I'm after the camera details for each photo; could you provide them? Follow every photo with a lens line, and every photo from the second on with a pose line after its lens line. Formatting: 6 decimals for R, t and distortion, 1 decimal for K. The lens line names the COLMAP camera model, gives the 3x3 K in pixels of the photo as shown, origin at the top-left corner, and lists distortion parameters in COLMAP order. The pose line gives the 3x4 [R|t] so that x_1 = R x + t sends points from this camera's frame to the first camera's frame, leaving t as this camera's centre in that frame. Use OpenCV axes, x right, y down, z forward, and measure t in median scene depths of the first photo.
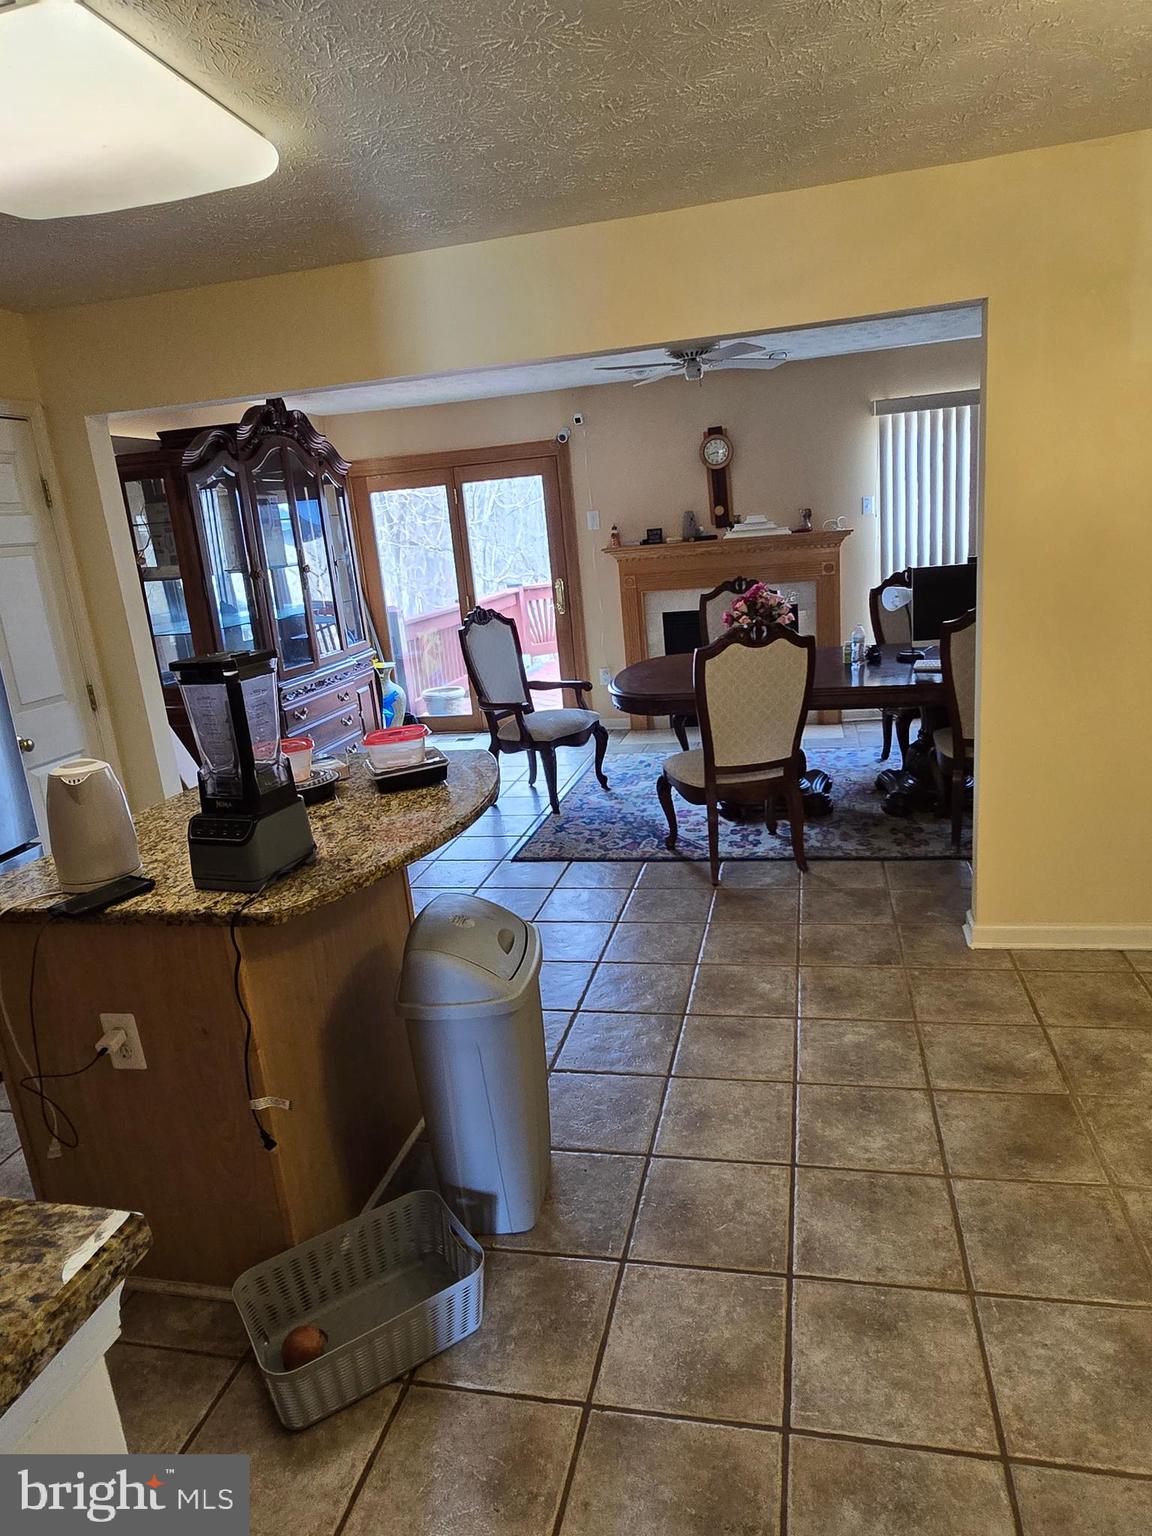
lens RADIAL K [[966.7, 0, 577.5], [0, 966.7, 762.5], [0, 0, 1]] dist [0.006842, 0.004385]
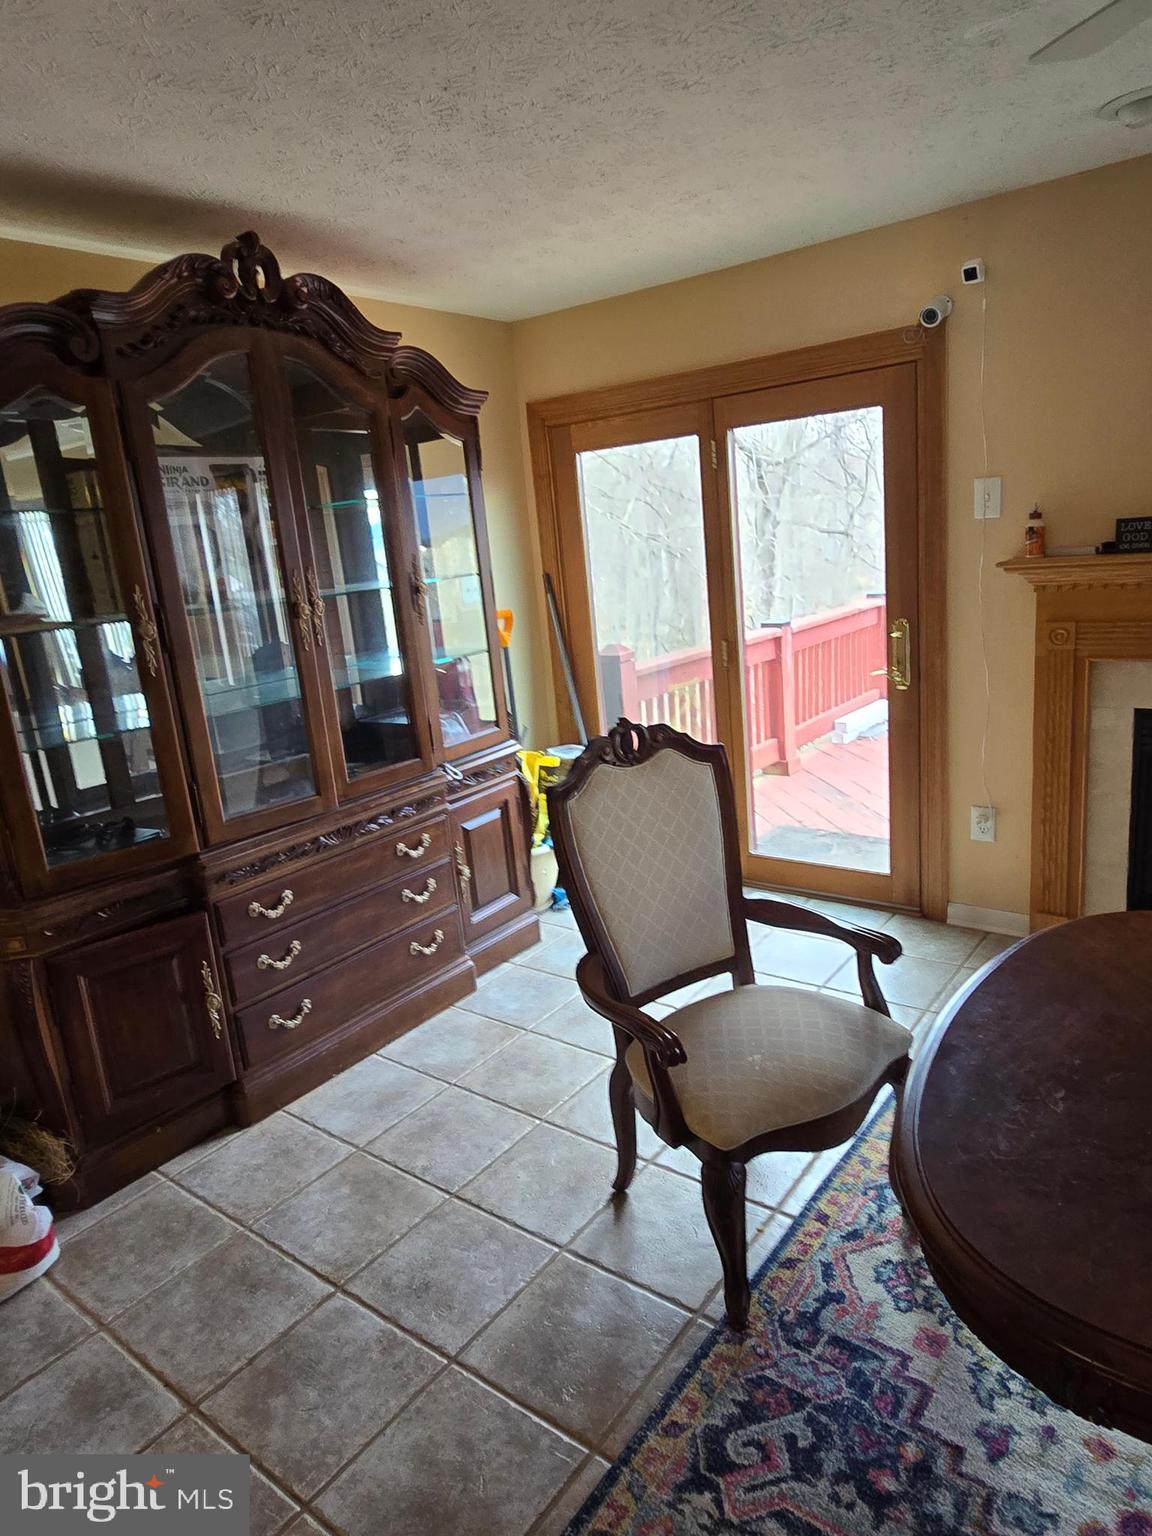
lens RADIAL K [[966.7, 0, 577.5], [0, 966.7, 762.5], [0, 0, 1]] dist [0.006842, 0.004385]
pose [[0.910380, 0.101039, -0.401248, 0.040265], [-0.088885, 0.994844, 0.048844, -0.144658], [0.404114, -0.008802, 0.914666, 0.551886]]
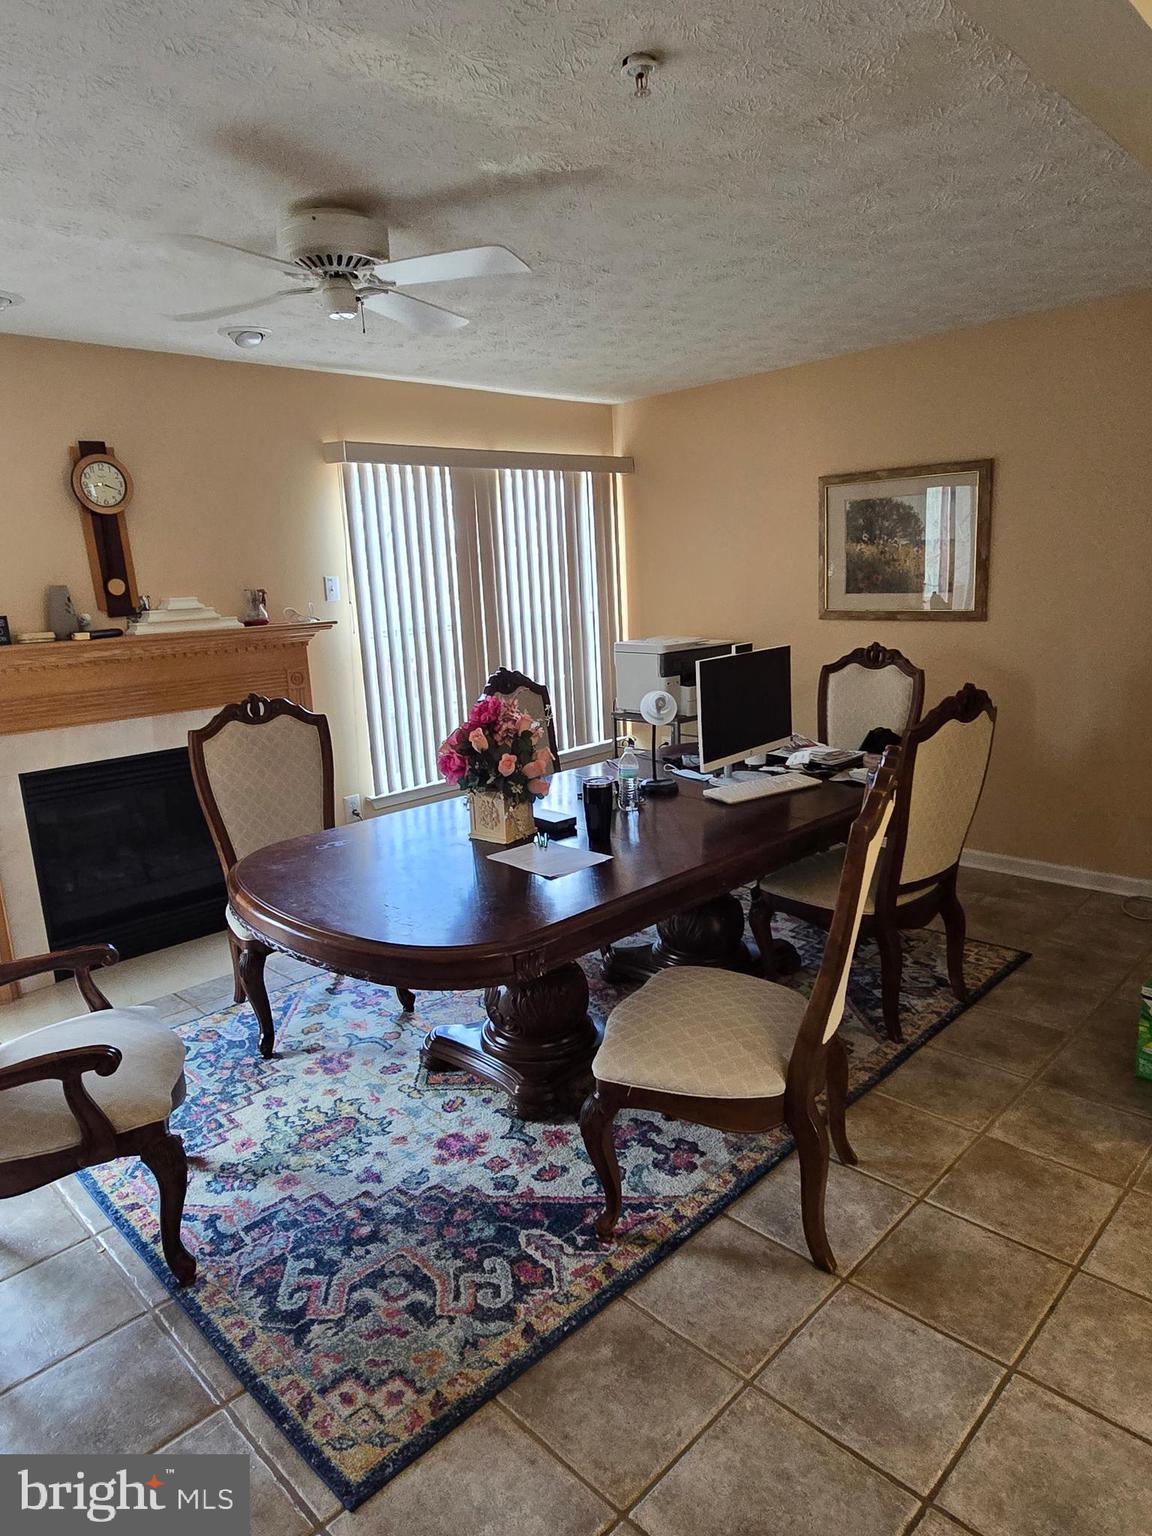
lens RADIAL K [[966.7, 0, 577.5], [0, 966.7, 762.5], [0, 0, 1]] dist [0.006842, 0.004385]
pose [[0.535576, -0.106579, 0.837735, -0.212240], [0.213074, 0.976963, -0.011929, -0.101320], [-0.817165, 0.184888, 0.545947, 0.520564]]
